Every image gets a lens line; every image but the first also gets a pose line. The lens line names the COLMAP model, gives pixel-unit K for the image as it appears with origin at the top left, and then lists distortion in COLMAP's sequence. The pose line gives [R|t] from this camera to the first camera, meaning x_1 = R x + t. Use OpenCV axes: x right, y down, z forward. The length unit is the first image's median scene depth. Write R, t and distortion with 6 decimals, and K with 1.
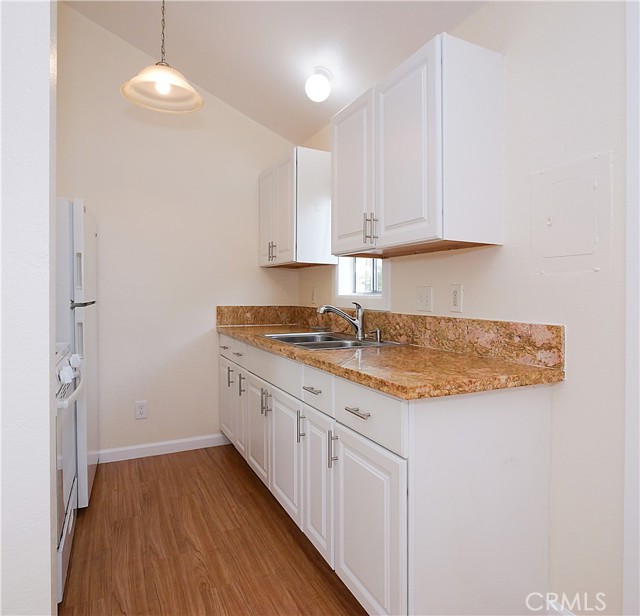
lens RADIAL K [[457.8, 0, 322.7], [0, 457.8, 303.6], [0, 0, 1]] dist [0.001290, 0.004484]
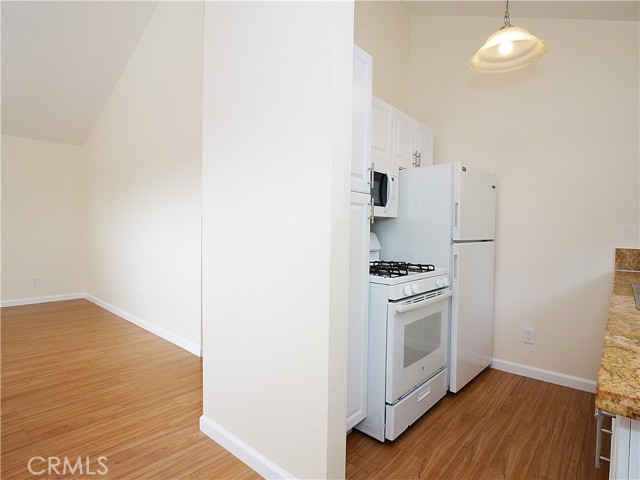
lens RADIAL K [[343.2, 0, 320.1], [0, 343.2, 243.3], [0, 0, 1]] dist [-0.006384, -0.000891]
pose [[0.396070, 0.040844, -0.917311, 0.238255], [-0.034702, 0.998962, 0.029496, -0.006435], [0.917564, 0.020150, 0.397076, 0.251059]]
